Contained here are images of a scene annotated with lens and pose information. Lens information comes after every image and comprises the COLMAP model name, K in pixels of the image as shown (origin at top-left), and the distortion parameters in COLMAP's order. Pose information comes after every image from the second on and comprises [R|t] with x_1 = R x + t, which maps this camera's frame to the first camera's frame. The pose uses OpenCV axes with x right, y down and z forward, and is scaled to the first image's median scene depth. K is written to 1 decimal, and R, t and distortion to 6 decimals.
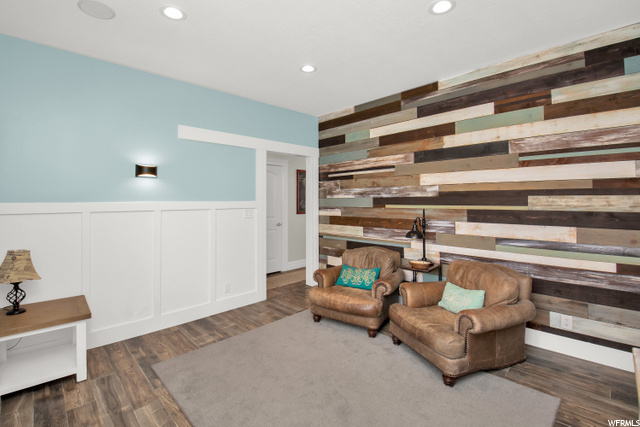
lens RADIAL K [[289.1, 0, 320.0], [0, 289.1, 213.5], [0, 0, 1]] dist [0.041915, -0.032264]
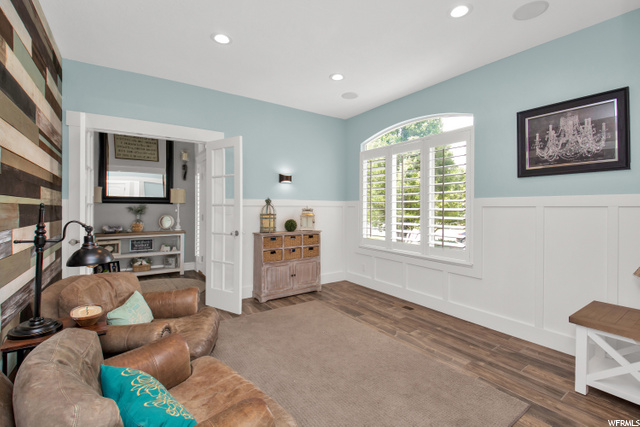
lens RADIAL K [[289.1, 0, 320.0], [0, 289.1, 213.5], [0, 0, 1]] dist [0.041915, -0.032264]
pose [[-0.984441, -0.001218, 0.175710, -0.195624], [0.007833, 0.998678, 0.050805, -0.030722], [-0.175540, 0.051391, -0.983130, 2.124448]]
